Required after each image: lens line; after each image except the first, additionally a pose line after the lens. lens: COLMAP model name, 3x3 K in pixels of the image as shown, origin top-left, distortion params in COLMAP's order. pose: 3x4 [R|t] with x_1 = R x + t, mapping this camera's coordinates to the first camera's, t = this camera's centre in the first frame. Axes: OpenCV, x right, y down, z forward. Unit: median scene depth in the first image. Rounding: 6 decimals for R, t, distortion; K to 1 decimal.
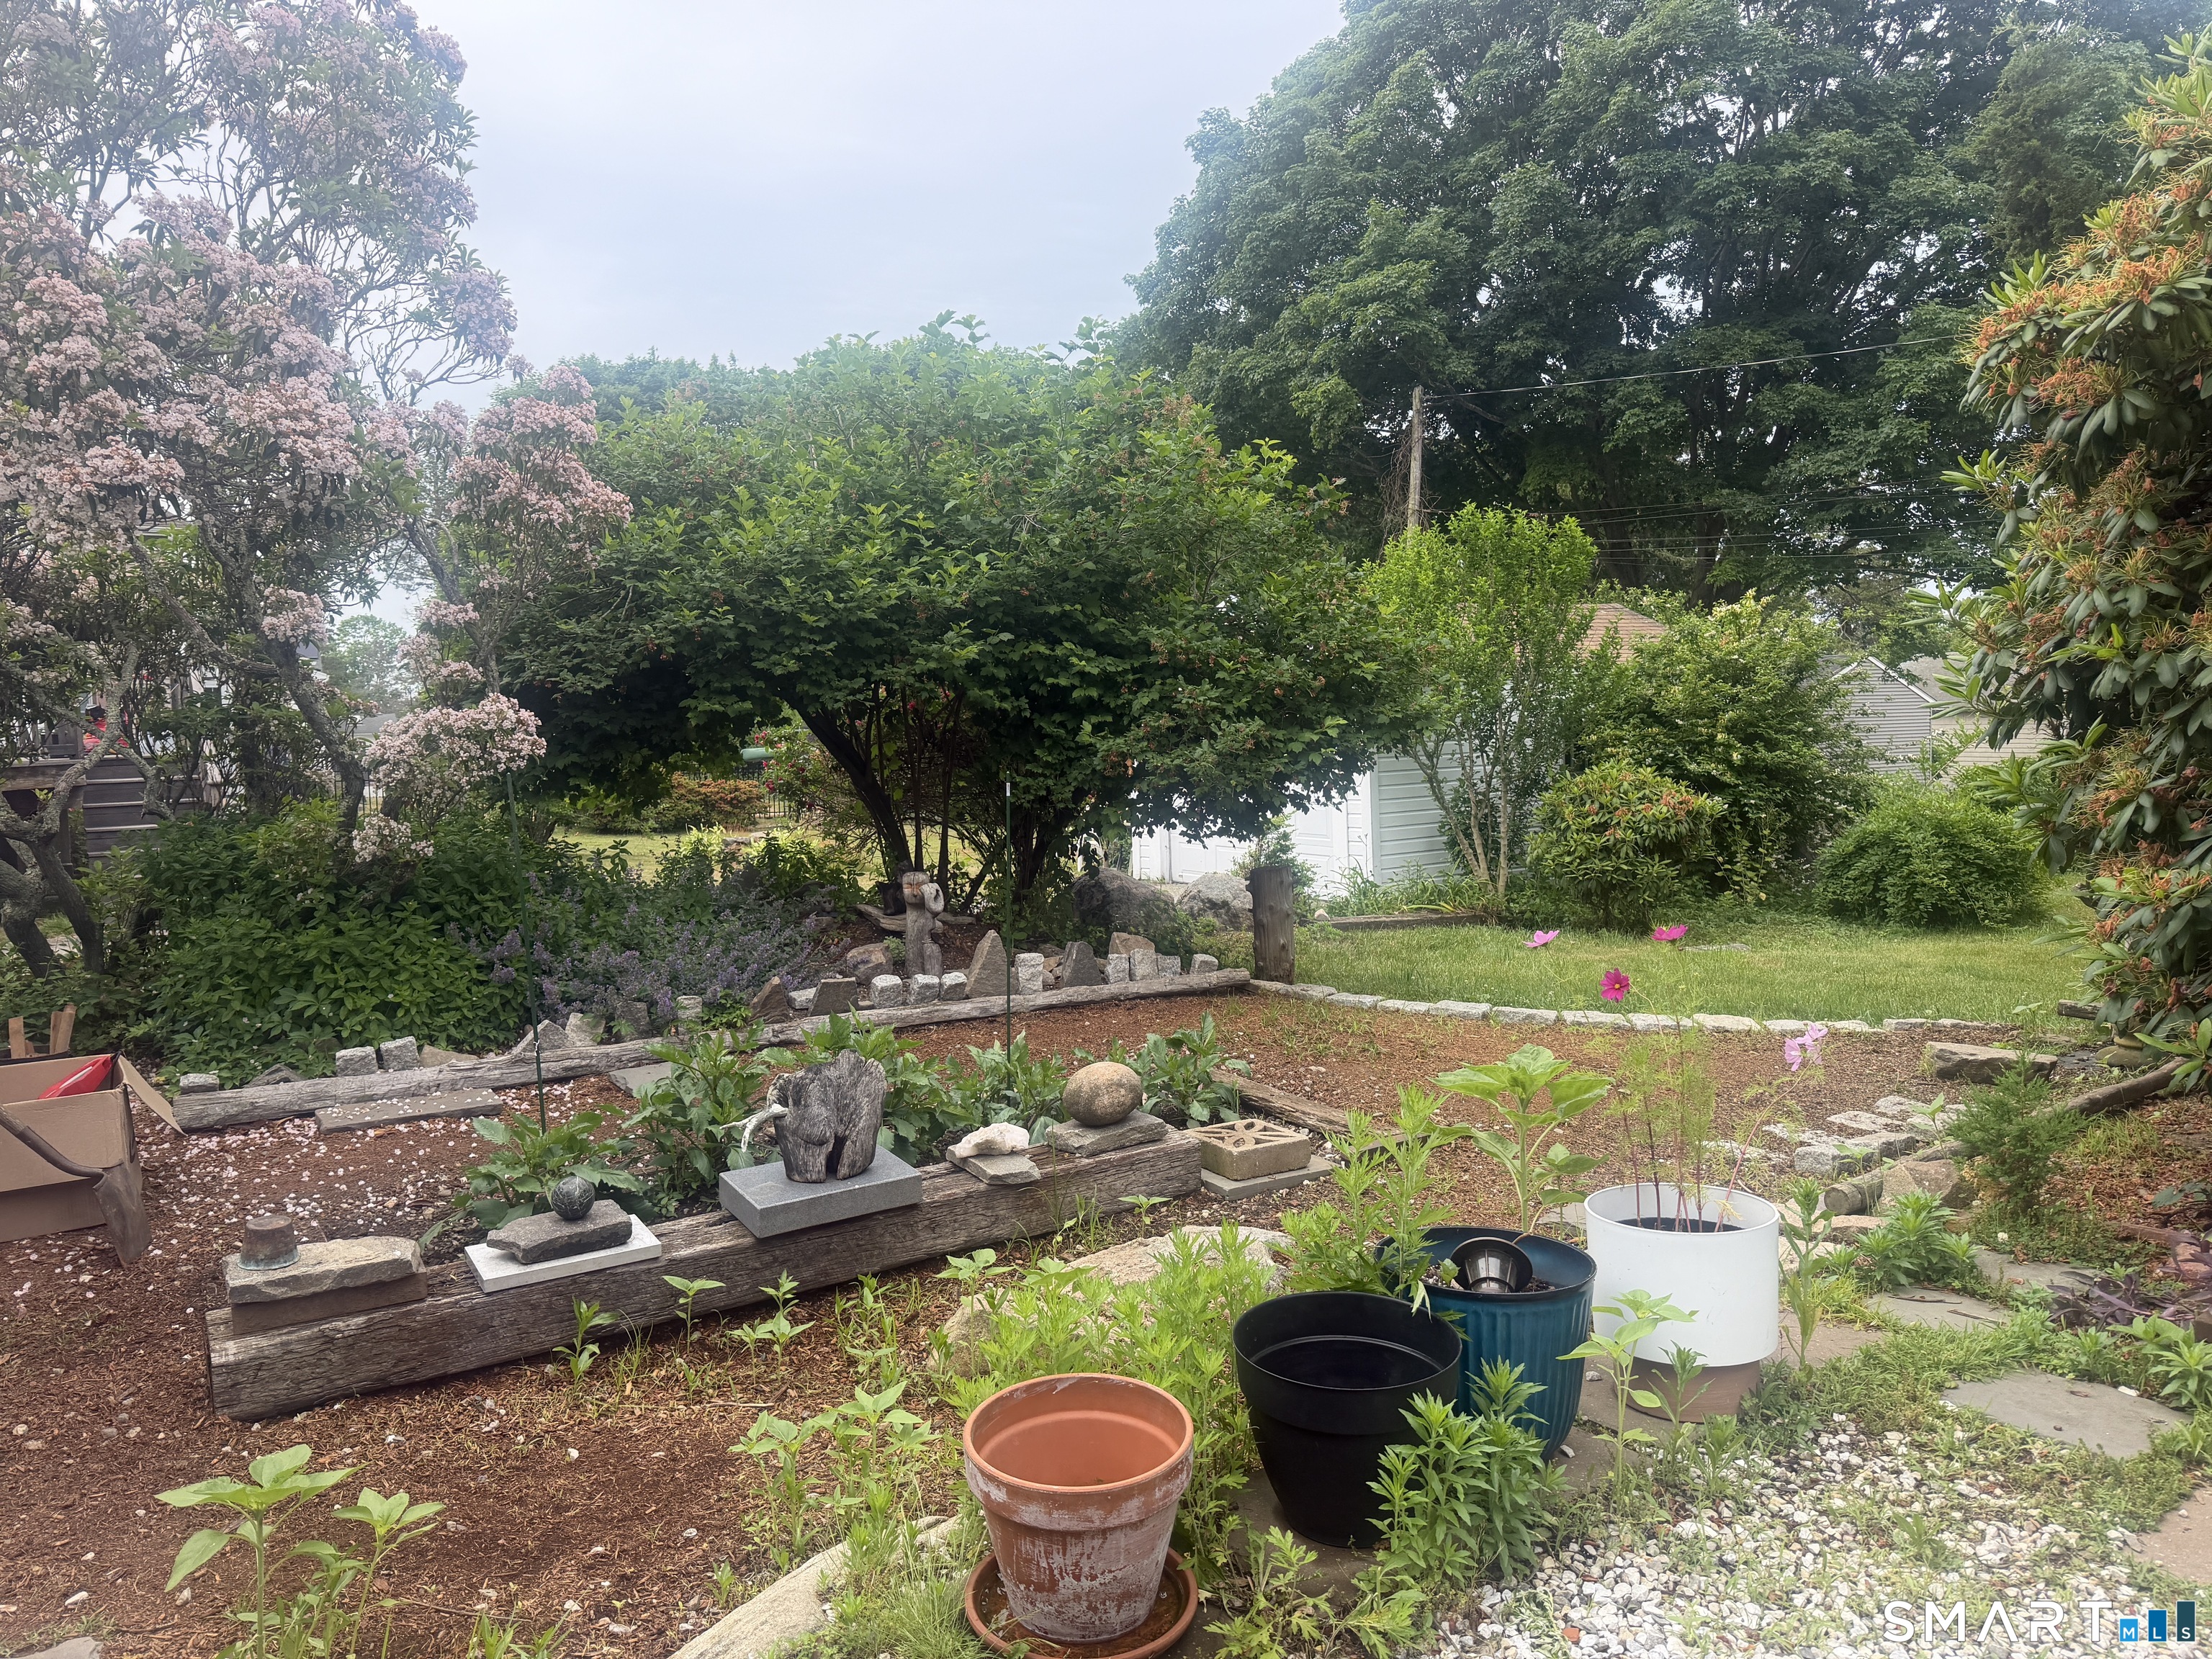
lens RADIAL K [[1557.0, 0, 1100.0], [0, 1557.0, 813.4], [0, 0, 1]] dist [0.026171, -0.032163]
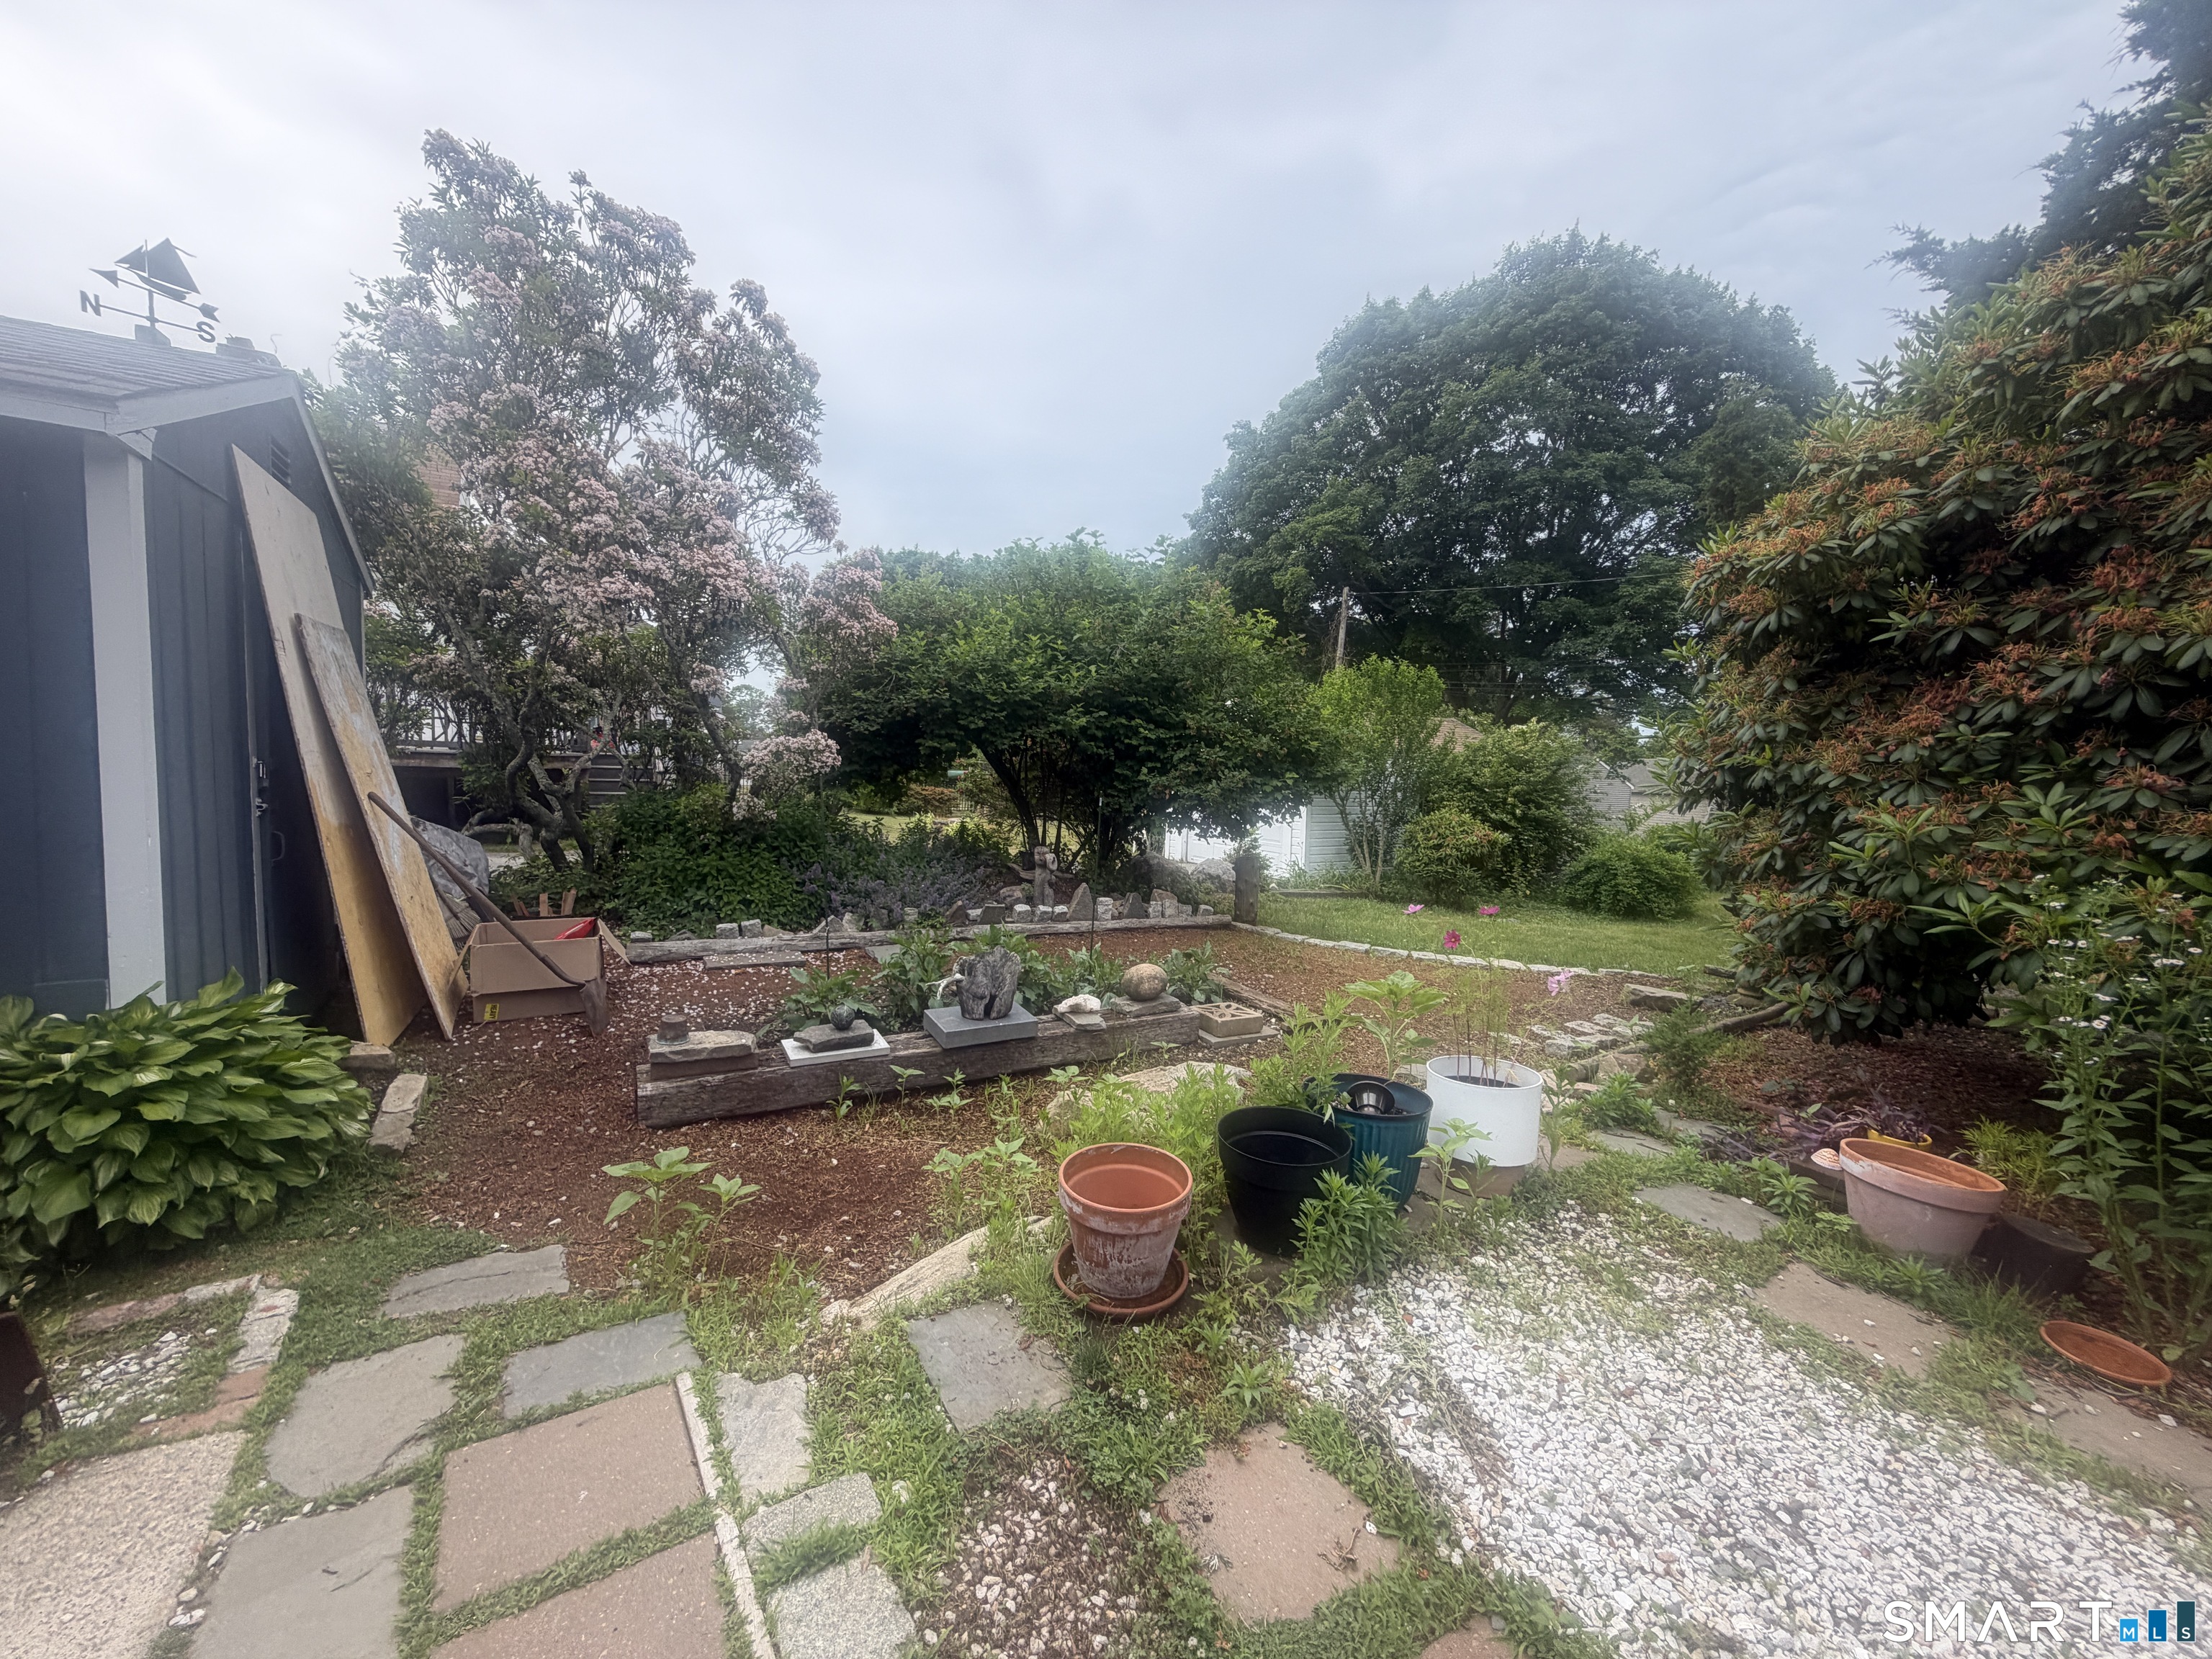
lens RADIAL K [[878.7, 0, 1106.0], [0, 878.7, 829.5], [0, 0, 1]] dist [0.001054, 0.000028]
pose [[0.996955, 0.064627, -0.043646, -0.010453], [-0.064133, 0.997862, 0.012615, 0.002900], [0.044367, -0.009777, 0.998967, 0.023201]]
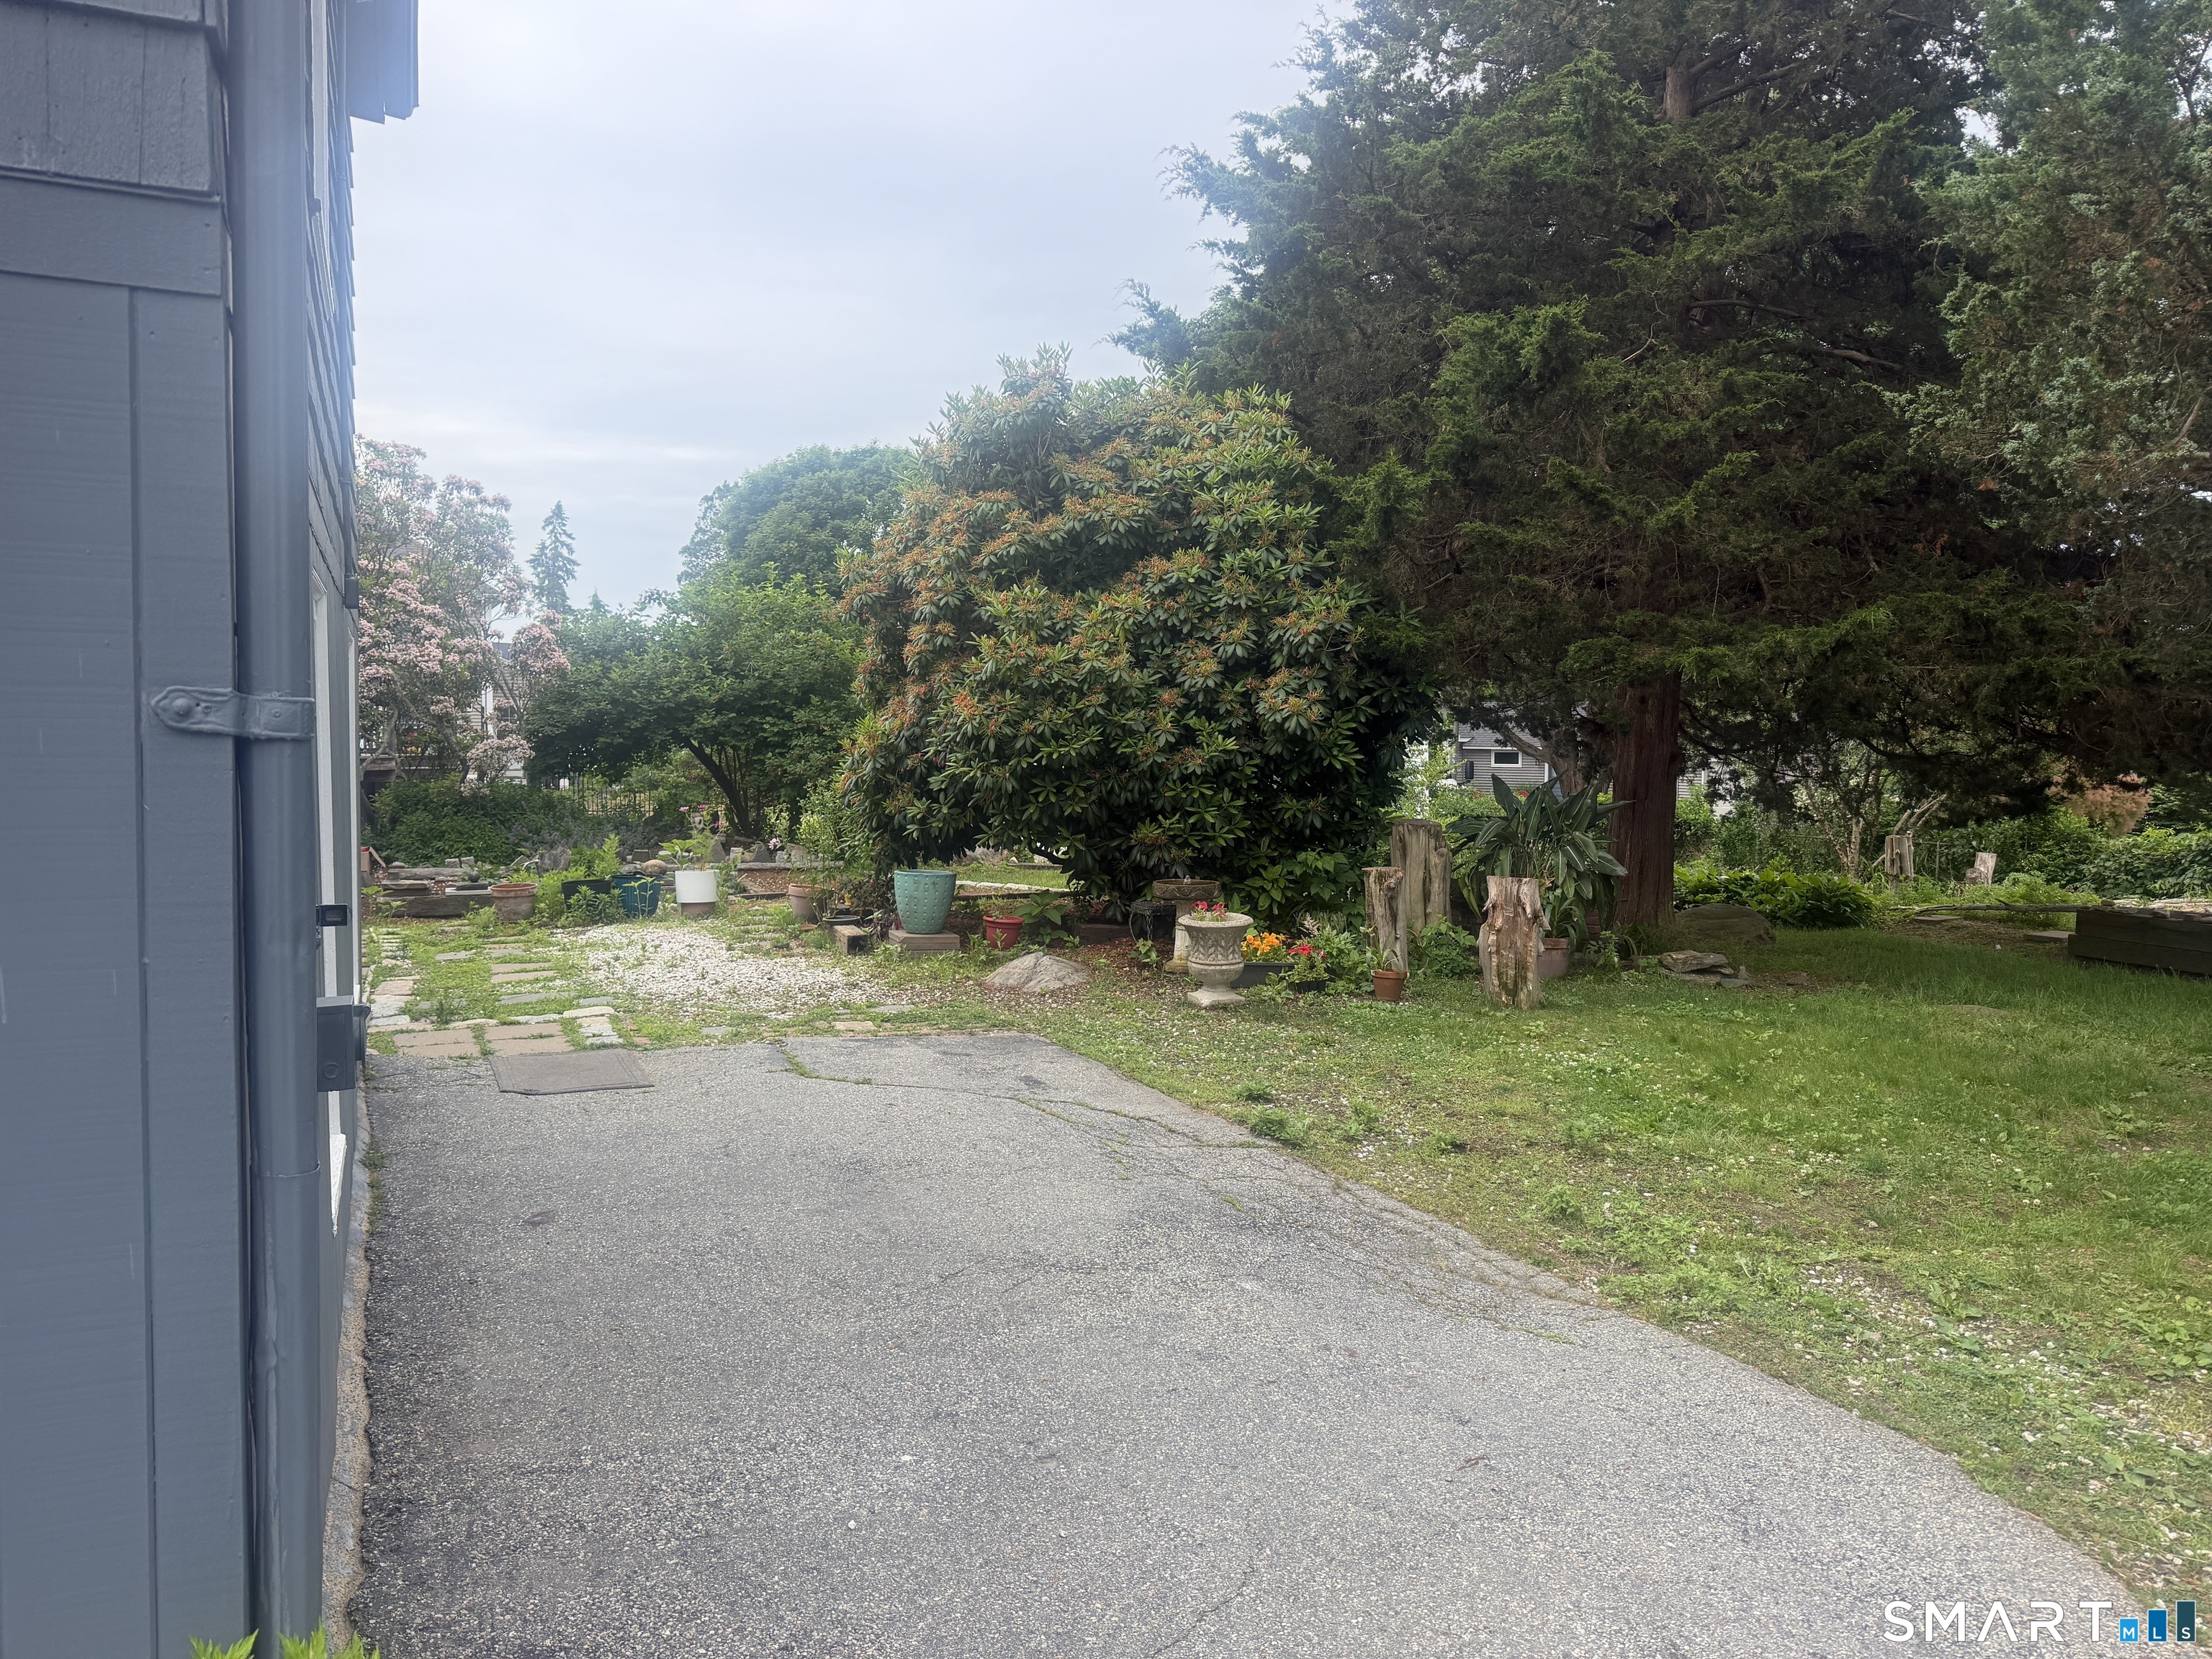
lens RADIAL K [[1557.0, 0, 1100.0], [0, 1557.0, 813.4], [0, 0, 1]] dist [0.026171, -0.032163]
pose [[0.982767, 0.035669, -0.181374, 1.558973], [-0.039392, 0.999080, -0.016969, 0.091686], [0.180602, 0.023821, 0.983268, -2.064977]]
